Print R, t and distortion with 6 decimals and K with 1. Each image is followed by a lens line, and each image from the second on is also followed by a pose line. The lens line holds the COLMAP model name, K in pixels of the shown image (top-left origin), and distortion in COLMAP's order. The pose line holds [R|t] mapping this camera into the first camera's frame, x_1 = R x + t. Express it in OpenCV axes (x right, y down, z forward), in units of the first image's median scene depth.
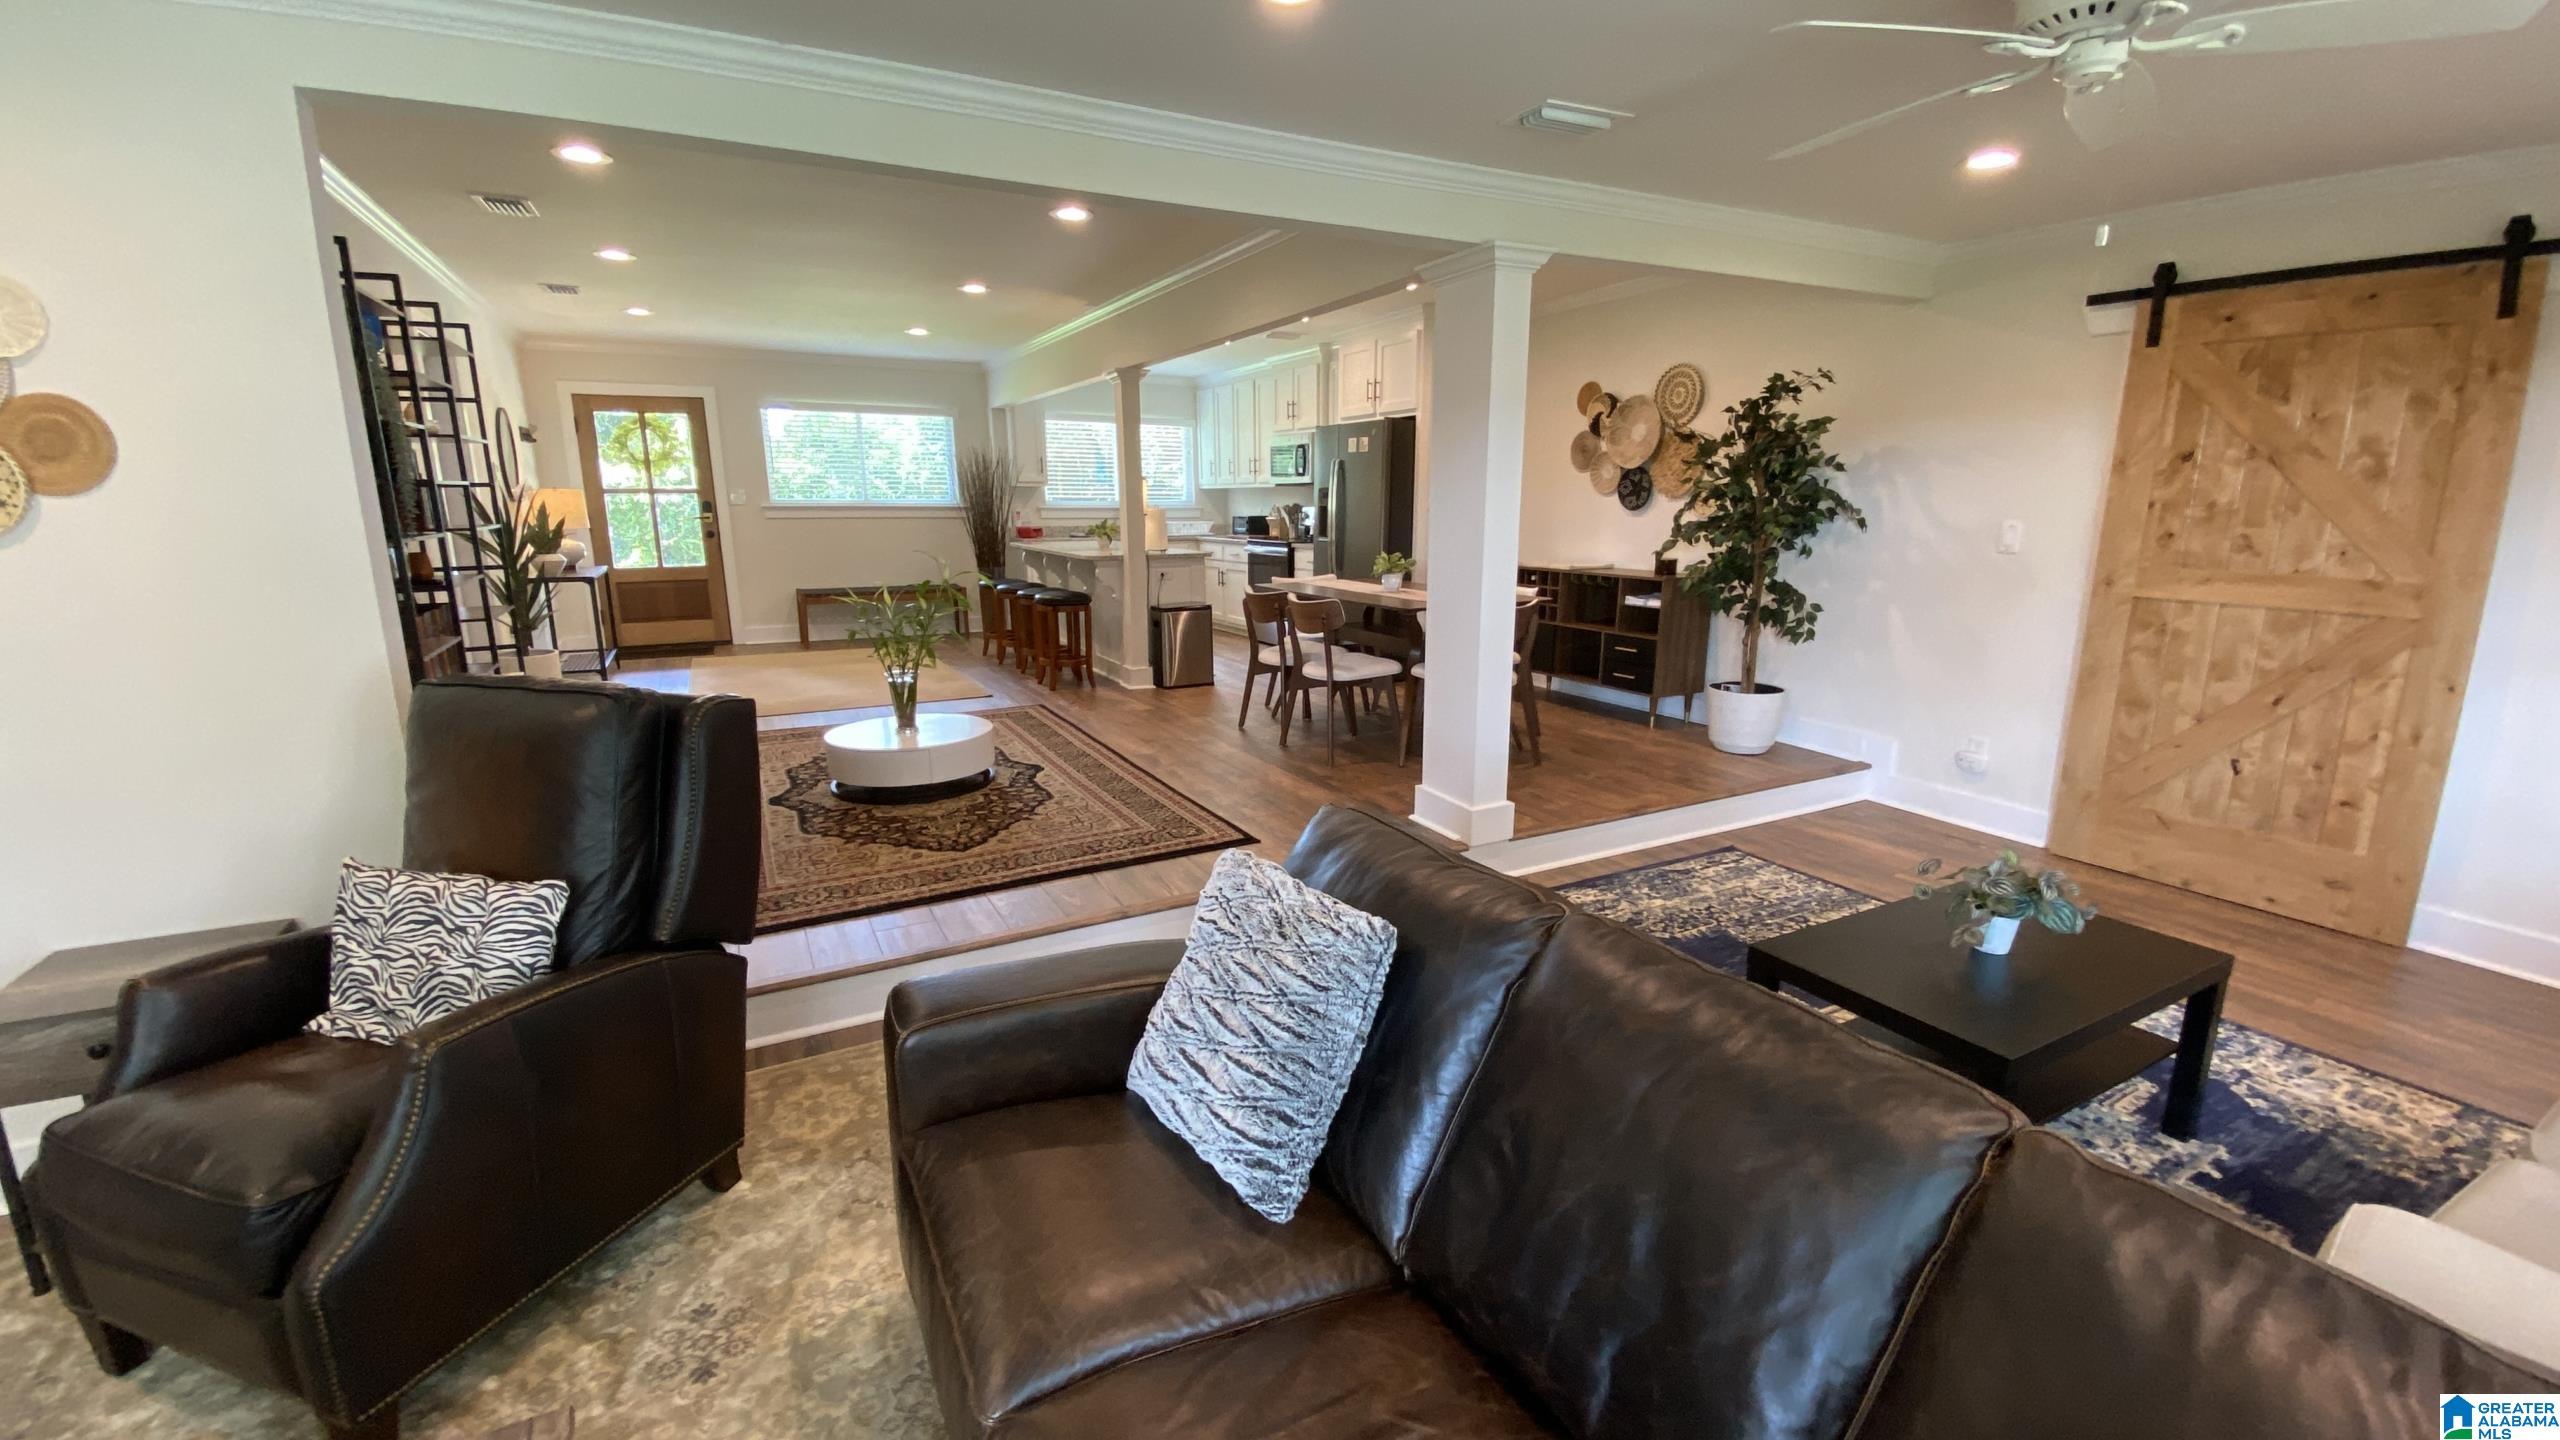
lens RADIAL K [[1021.4, 0, 1277.0], [0, 1021.4, 721.7], [0, 0, 1]] dist [0.046137, -0.032596]
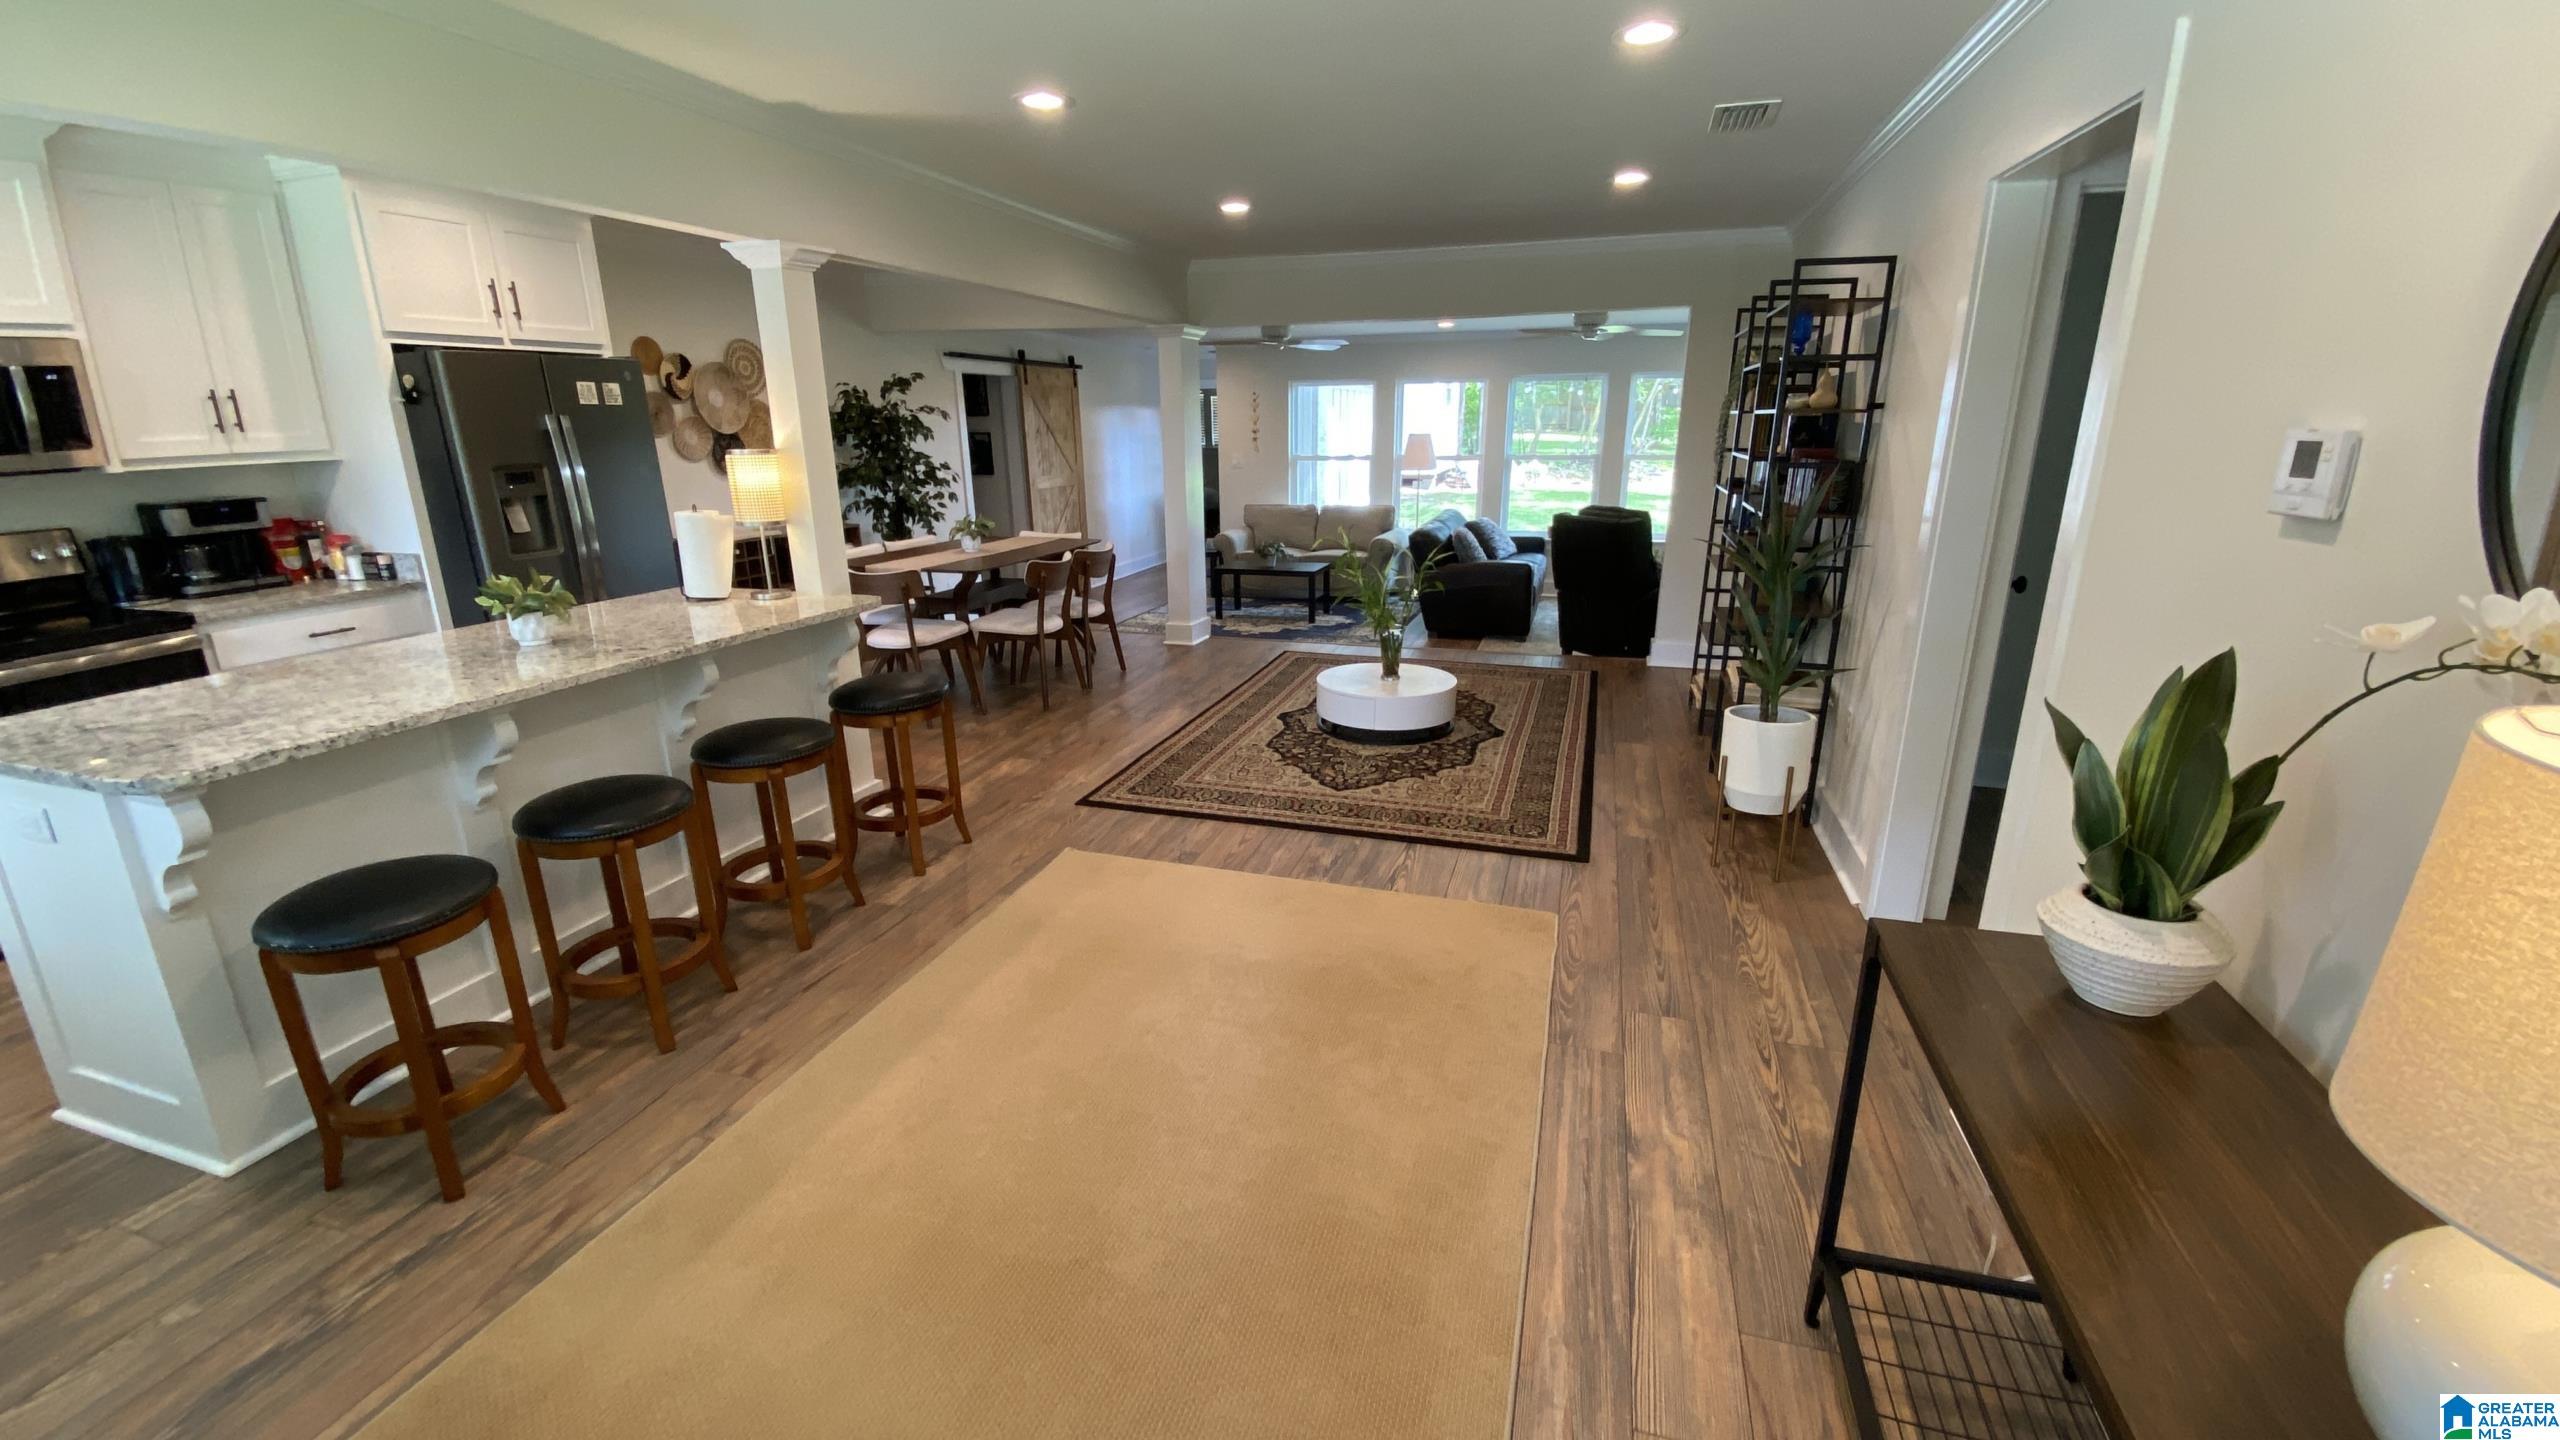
lens RADIAL K [[1031.8, 0, 1276.6], [0, 1031.8, 715.9], [0, 0, 1]] dist [0.031652, -0.026566]
pose [[0.698972, 0.199358, -0.686800, 0.348560], [-0.154344, 0.979779, 0.127323, -0.075917], [0.698295, 0.017008, 0.715608, 0.100307]]
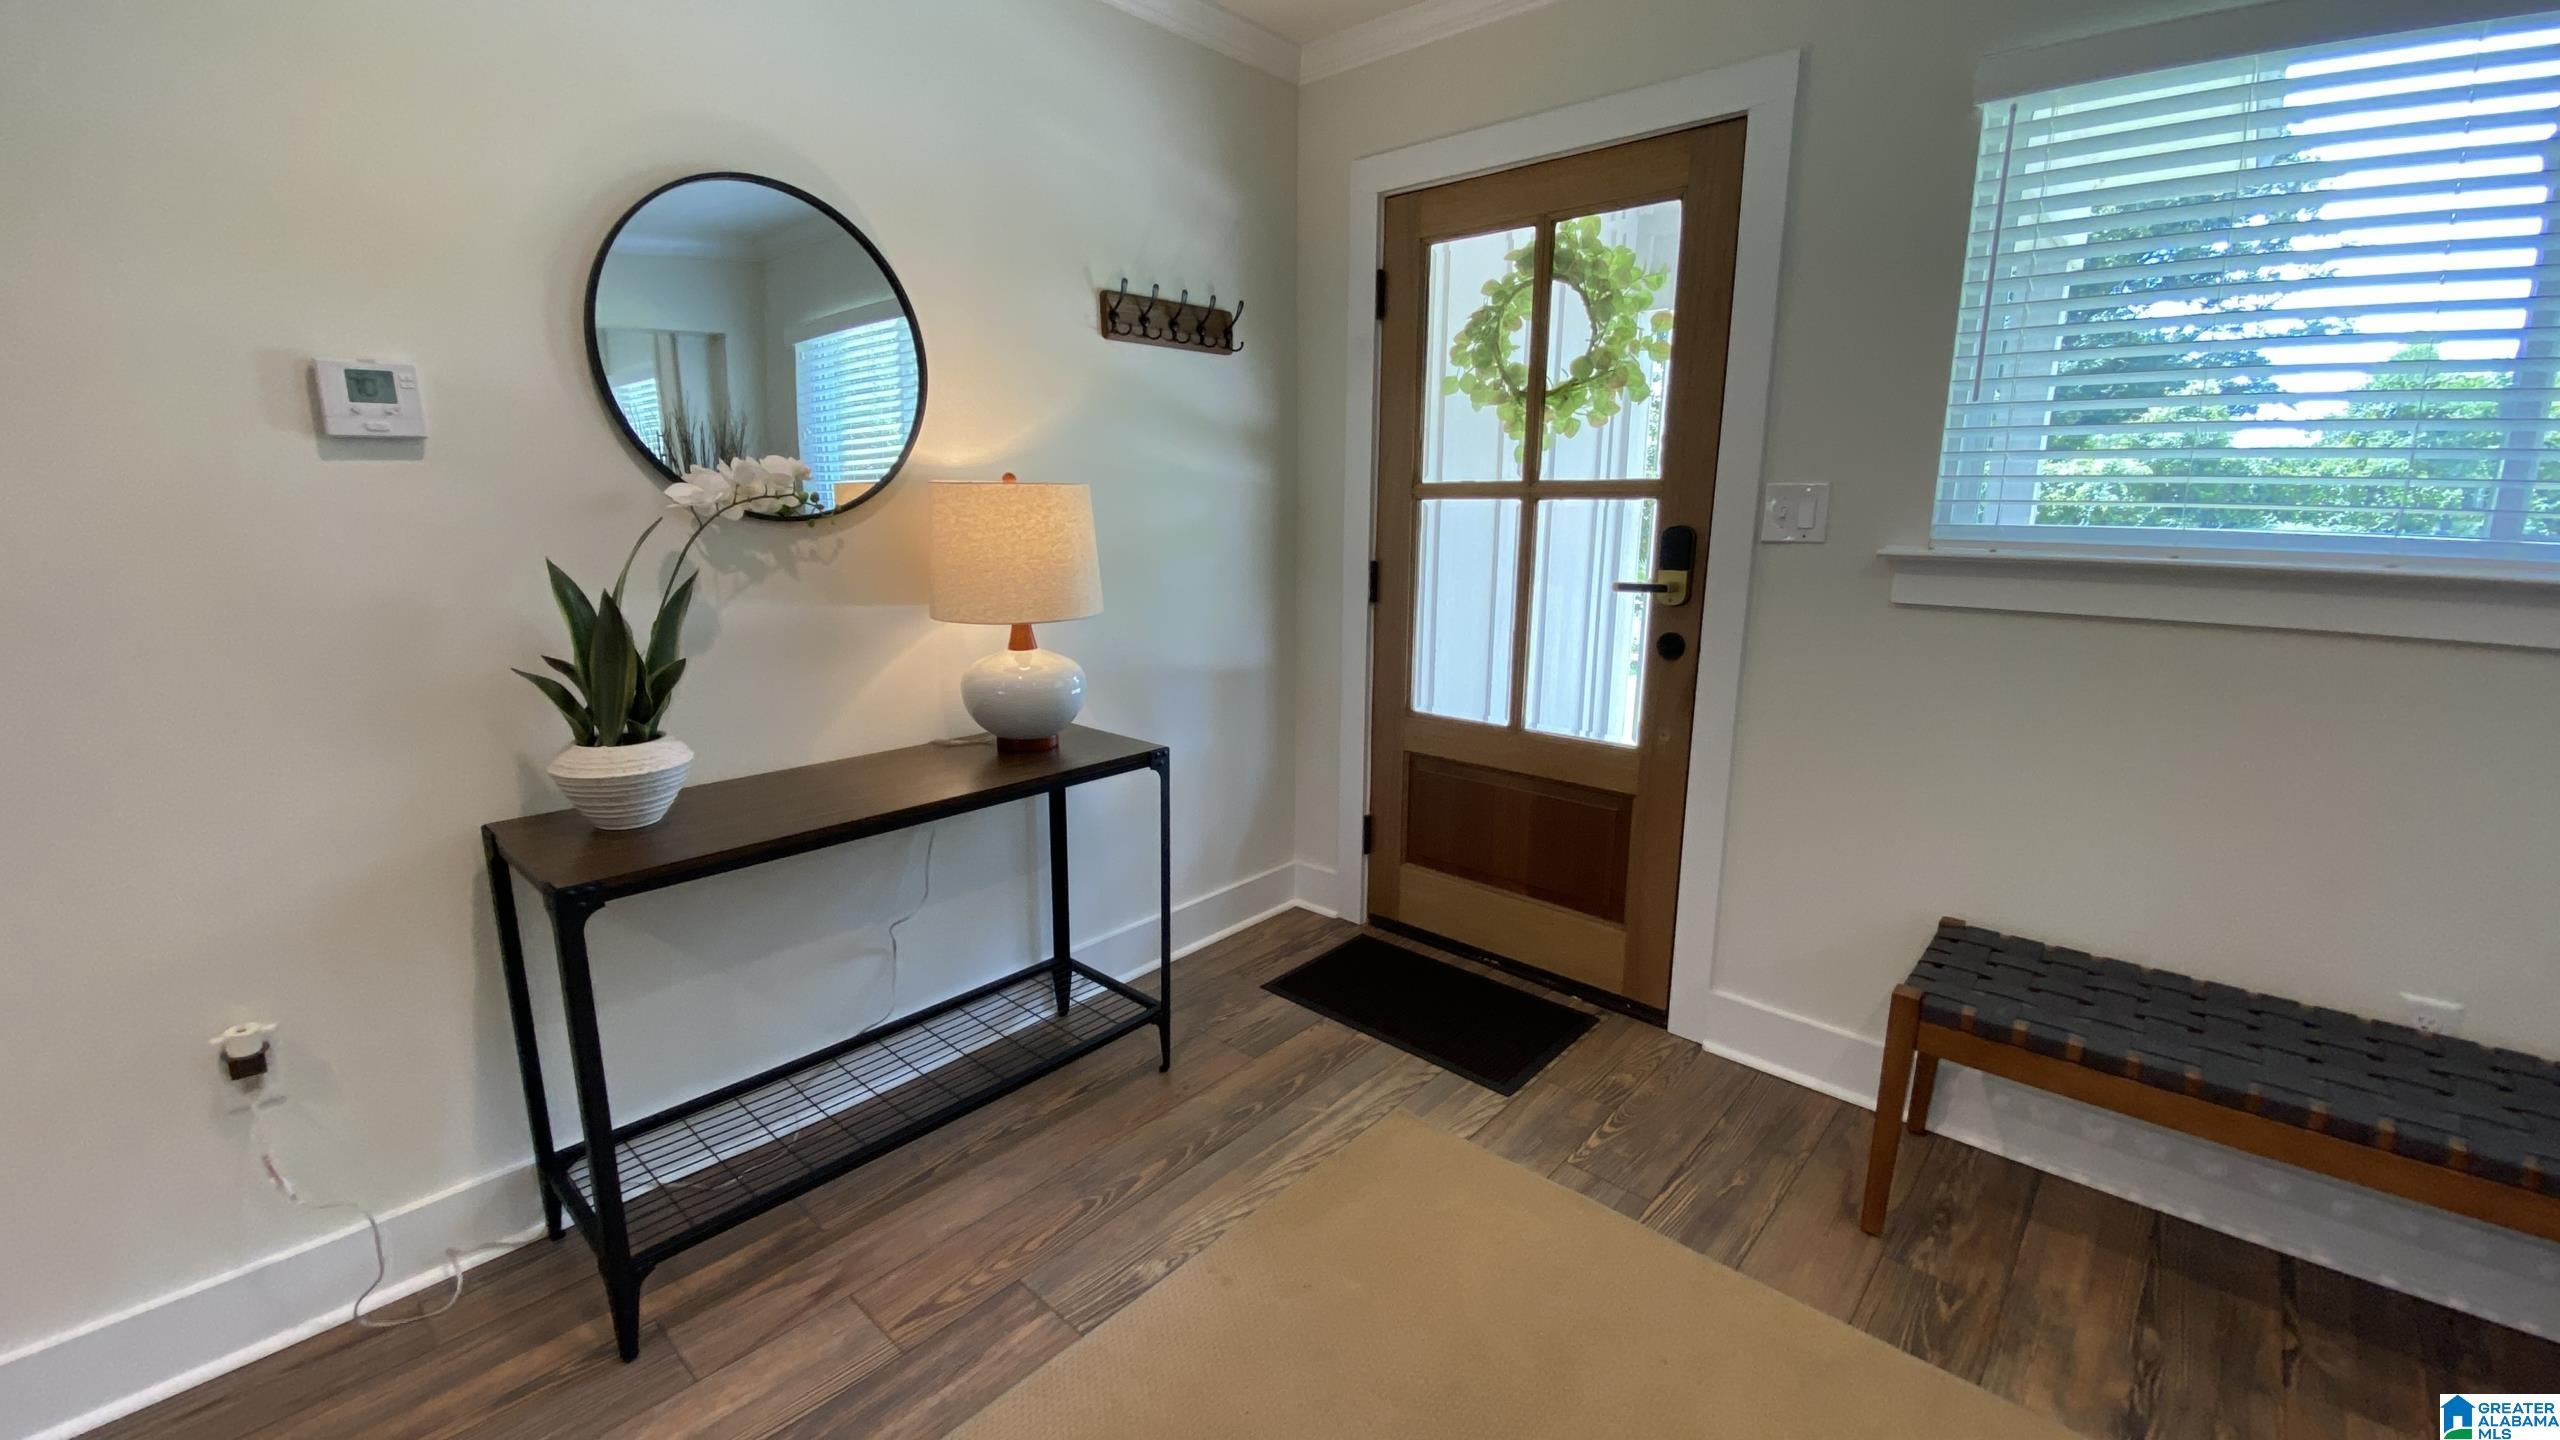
lens RADIAL K [[1031.8, 0, 1276.6], [0, 1031.8, 715.9], [0, 0, 1]] dist [0.031652, -0.026566]
pose [[0.347270, 0.203861, -0.915338, -0.627405], [-0.215682, 0.967281, 0.133602, -0.342766], [0.912625, 0.151026, 0.379877, 1.540757]]
